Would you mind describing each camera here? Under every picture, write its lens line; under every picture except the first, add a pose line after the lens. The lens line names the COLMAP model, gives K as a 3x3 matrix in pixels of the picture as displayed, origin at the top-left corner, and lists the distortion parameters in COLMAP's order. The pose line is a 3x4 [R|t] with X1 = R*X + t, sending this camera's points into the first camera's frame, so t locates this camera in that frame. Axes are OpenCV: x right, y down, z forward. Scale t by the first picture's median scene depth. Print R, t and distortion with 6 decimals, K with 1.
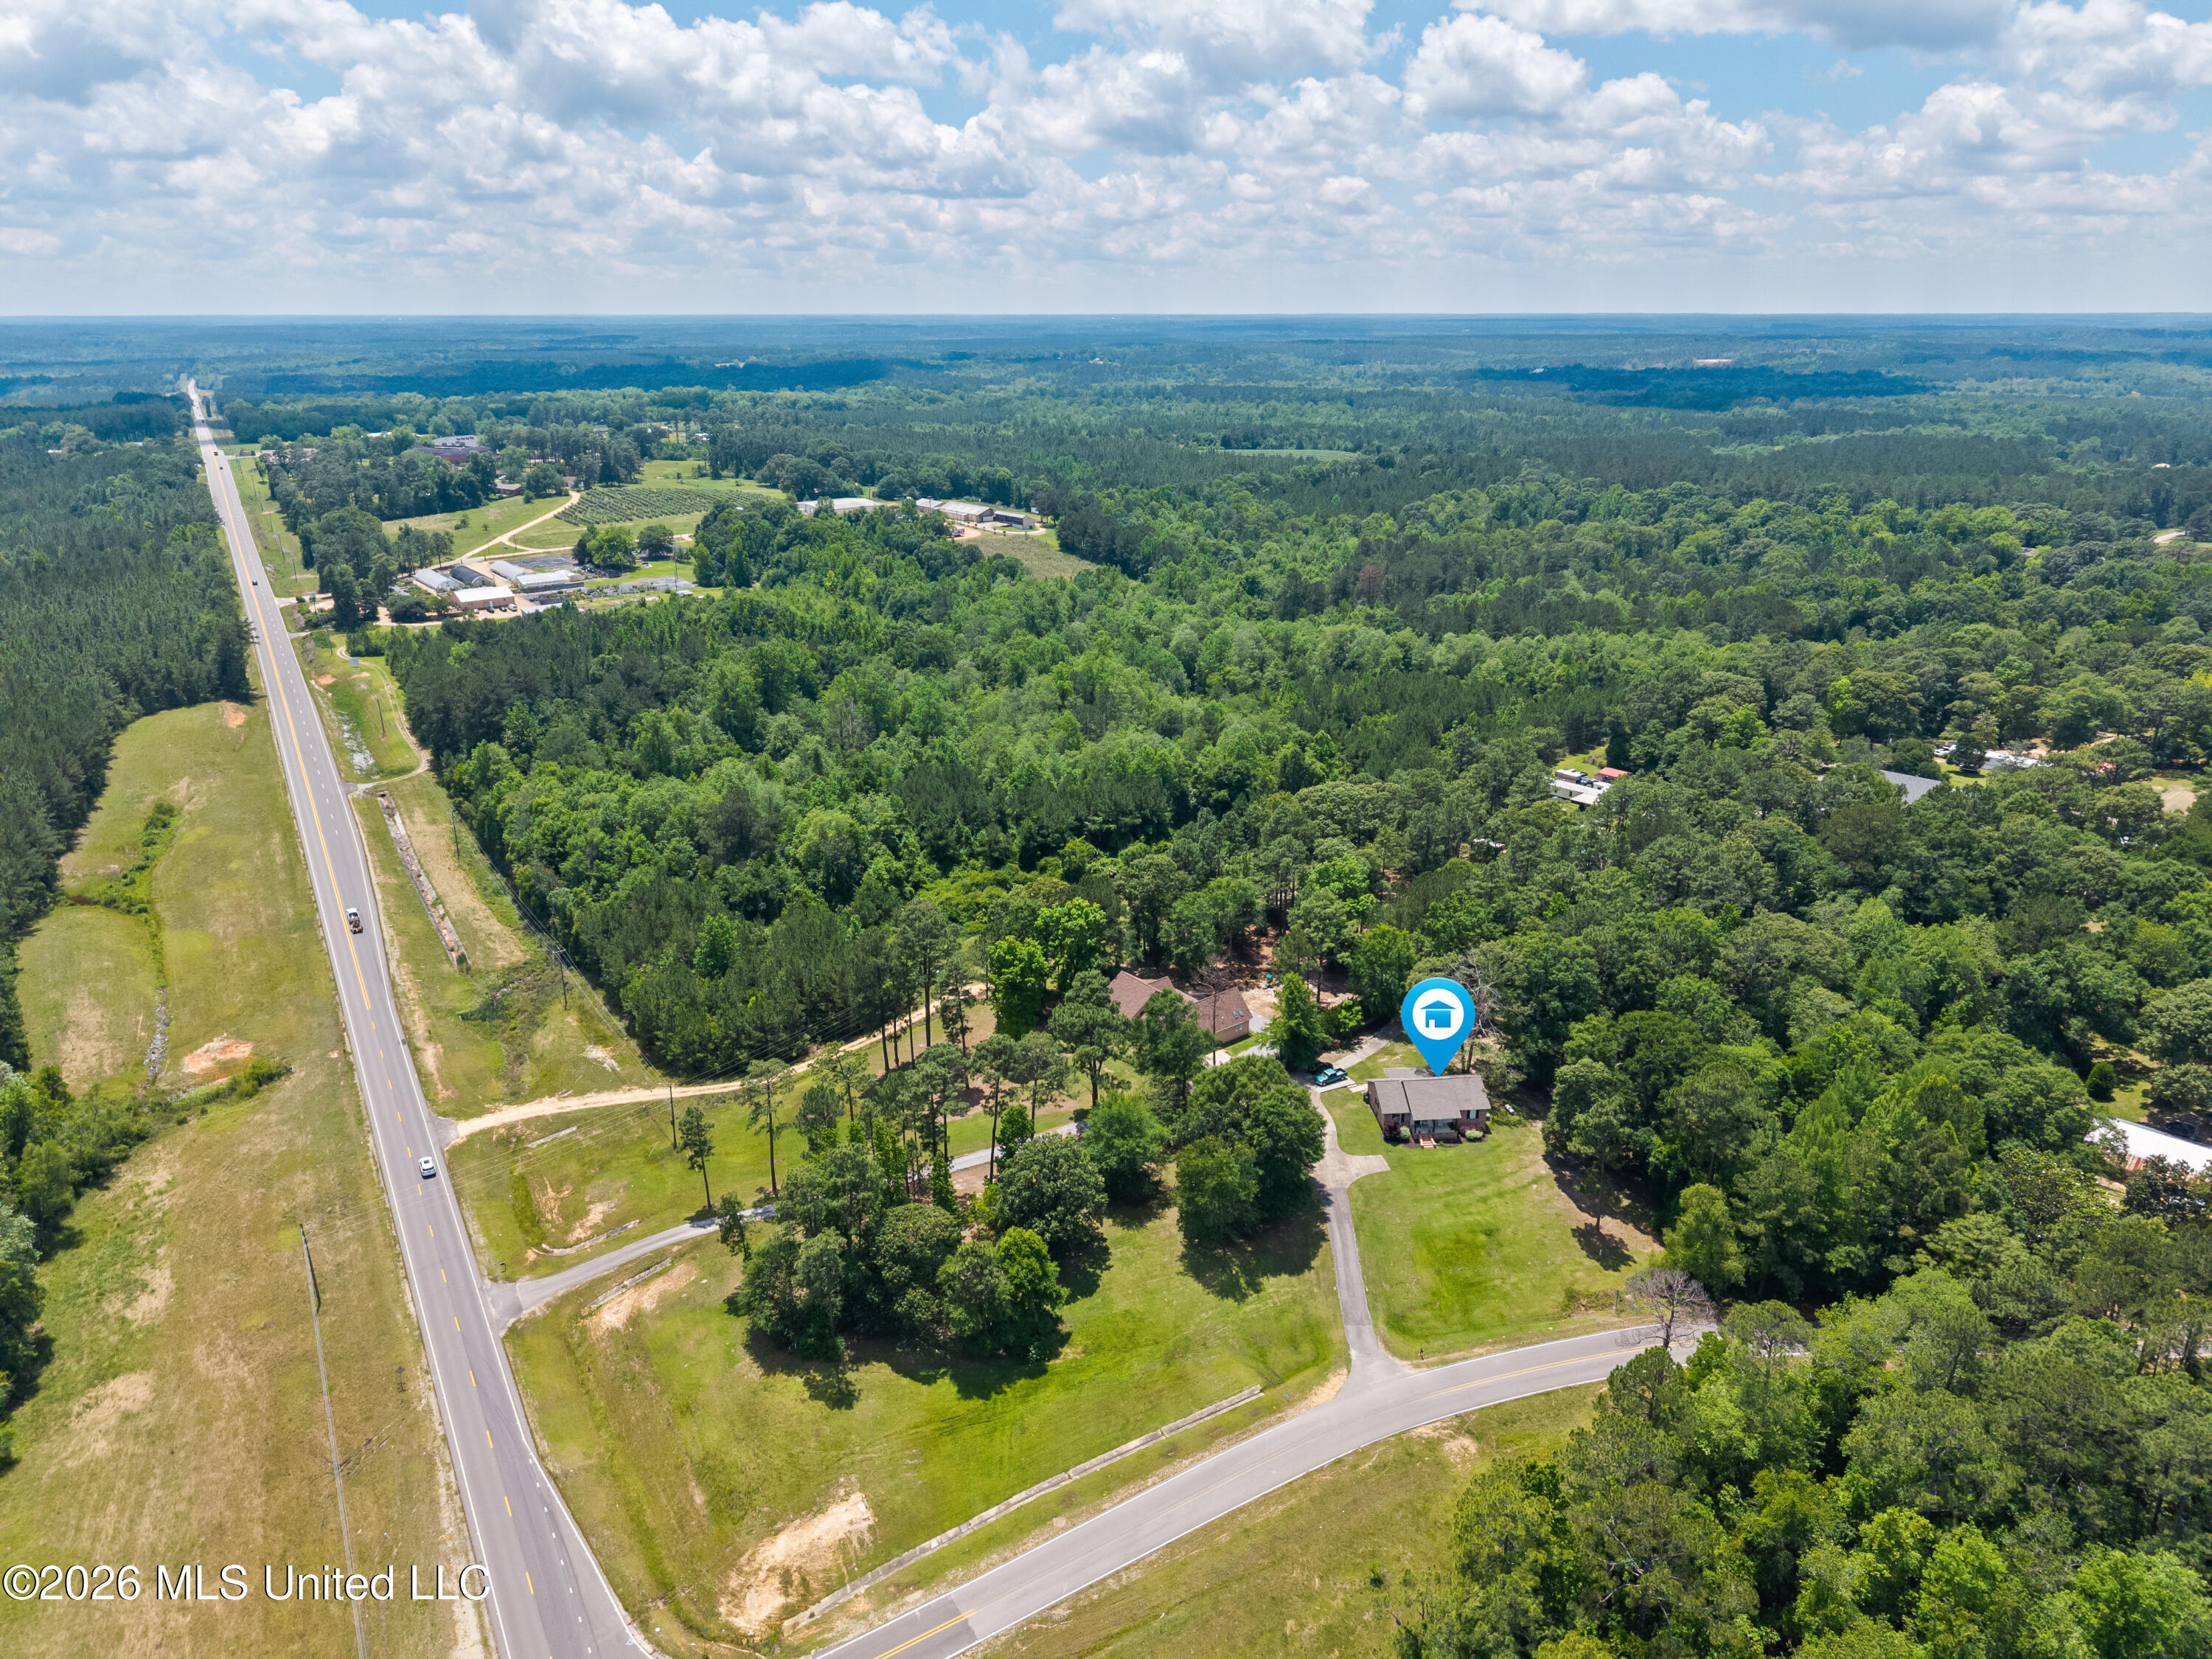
lens RADIAL K [[1559.0, 0, 1106.0], [0, 1559.0, 829.5], [0, 0, 1]] dist [-0.000405, 0.004680]
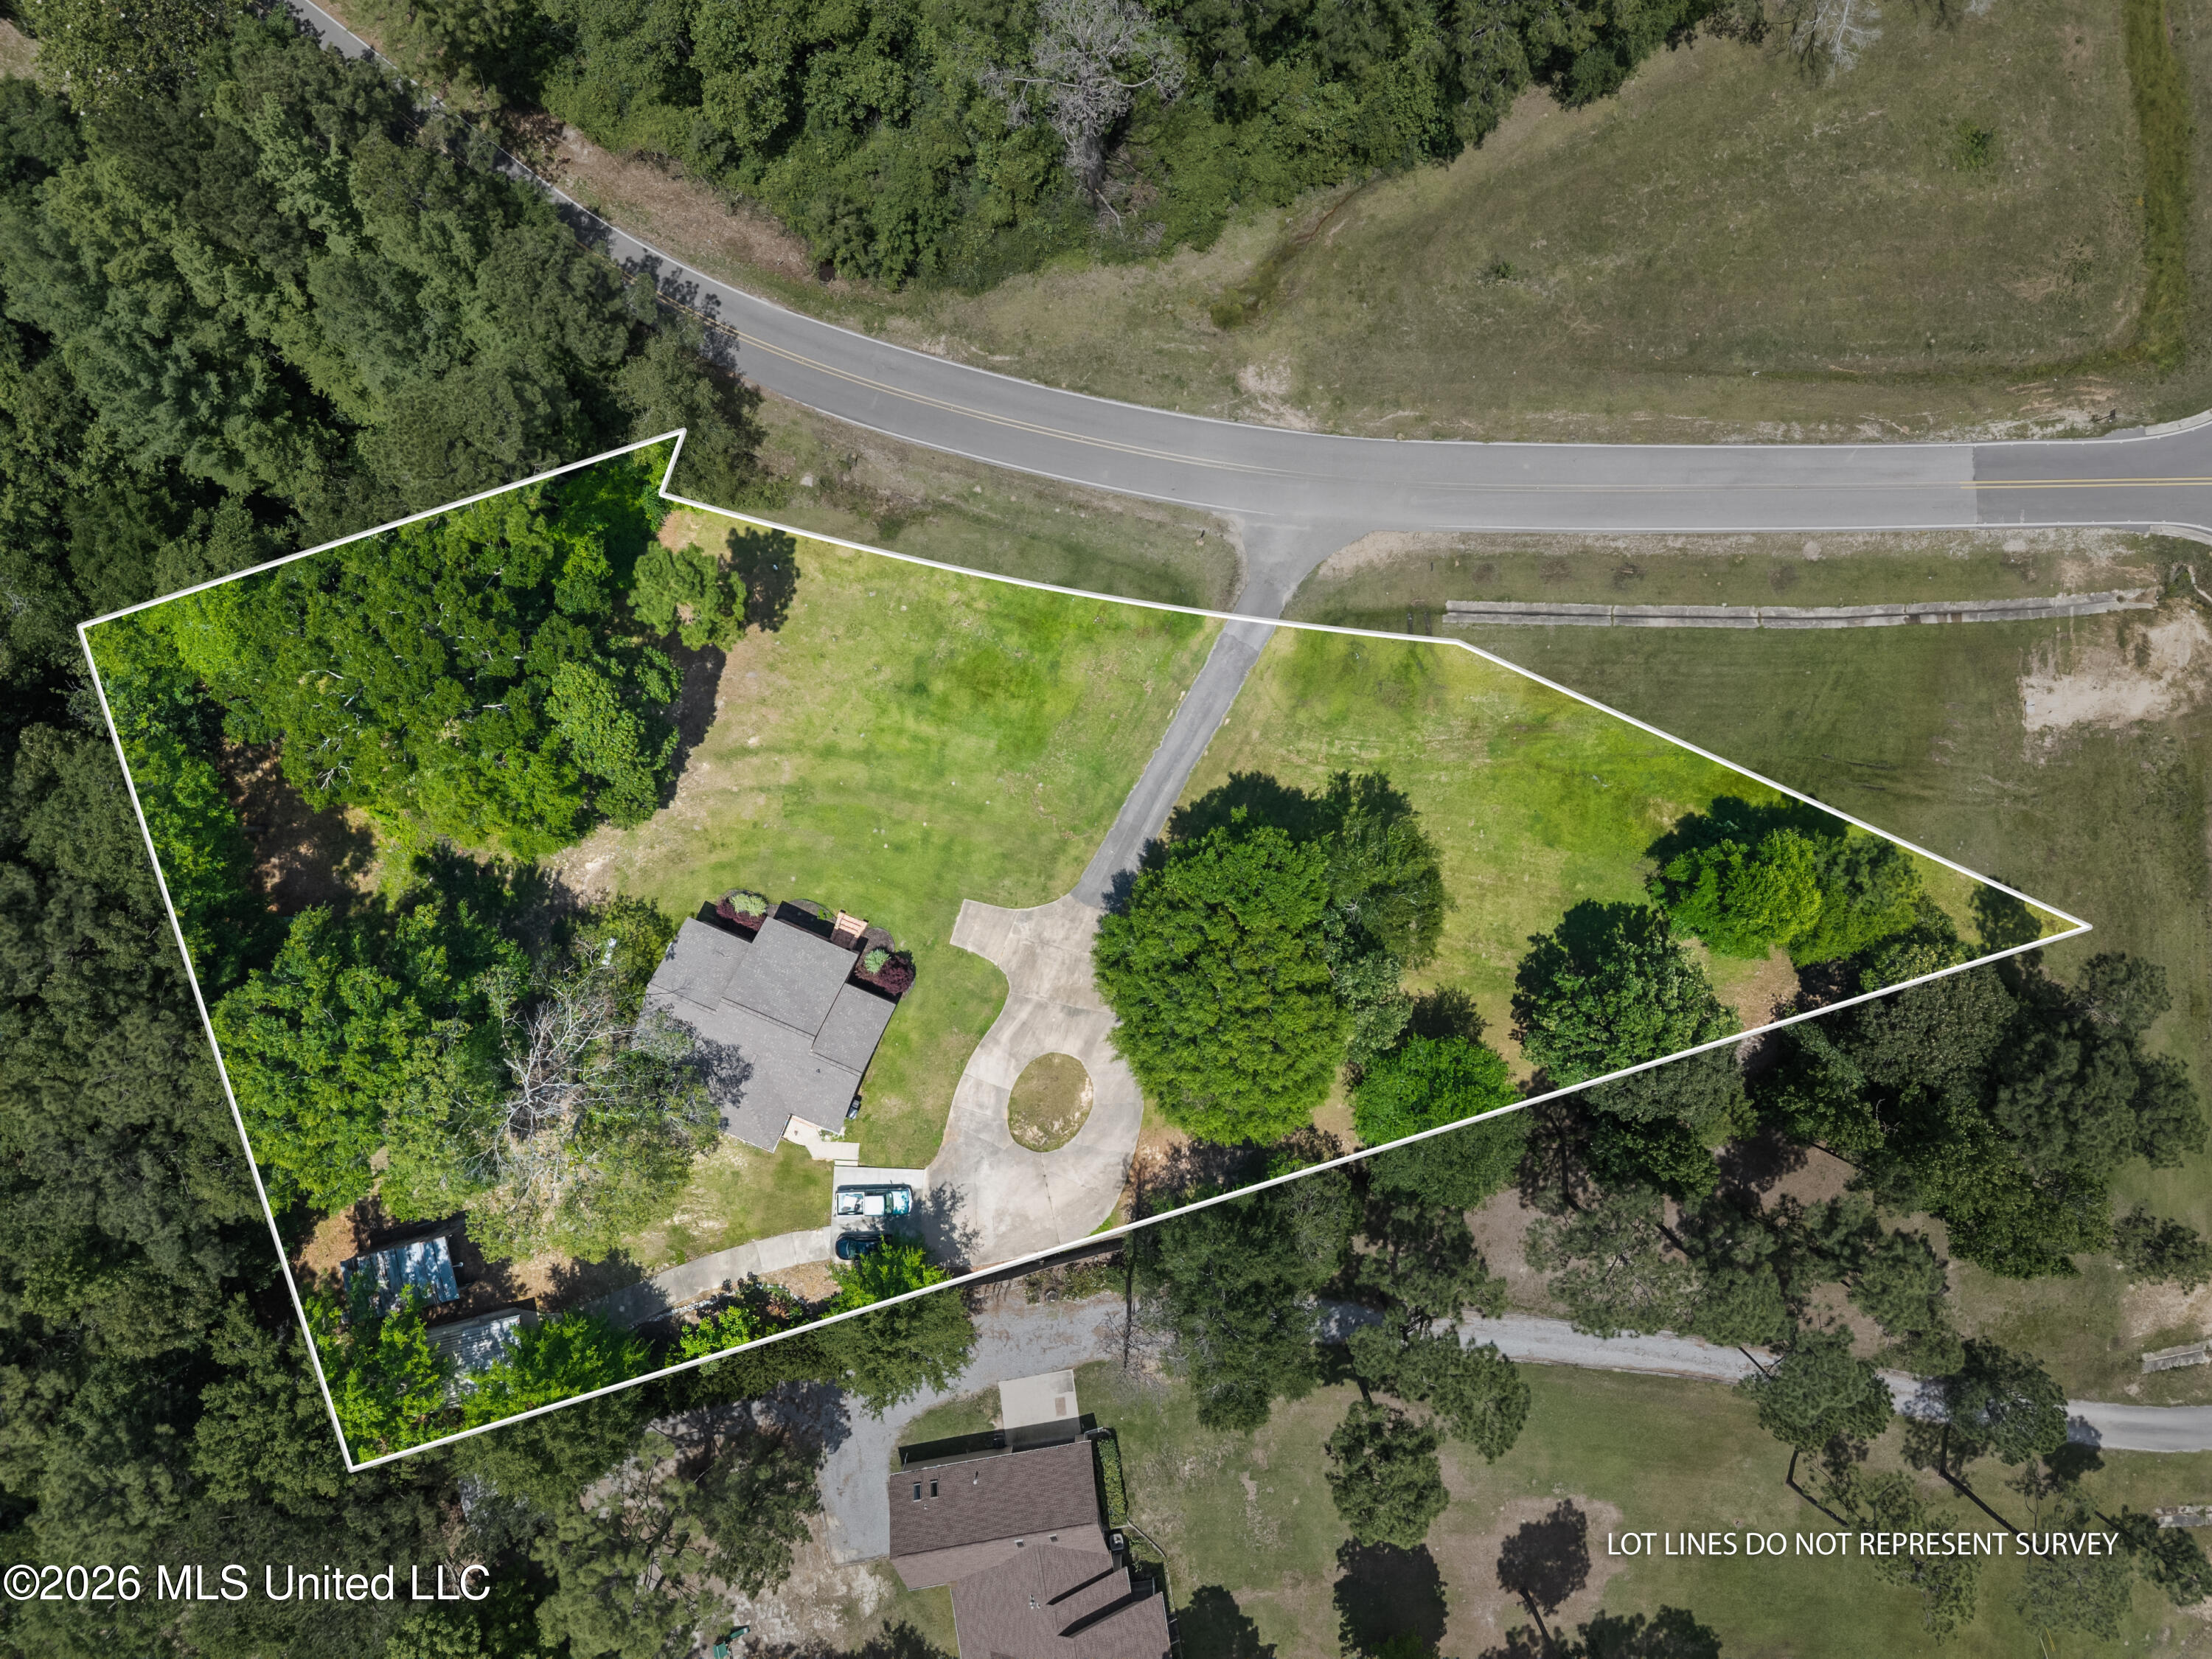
lens RADIAL K [[1559.0, 0, 1106.0], [0, 1559.0, 829.5], [0, 0, 1]] dist [-0.000405, 0.004680]
pose [[-0.868823, -0.495122, 0.000017, 0.194957], [0.145640, -0.255532, 0.955768, -0.350896], [-0.473218, 0.830396, 0.294122, 1.027134]]
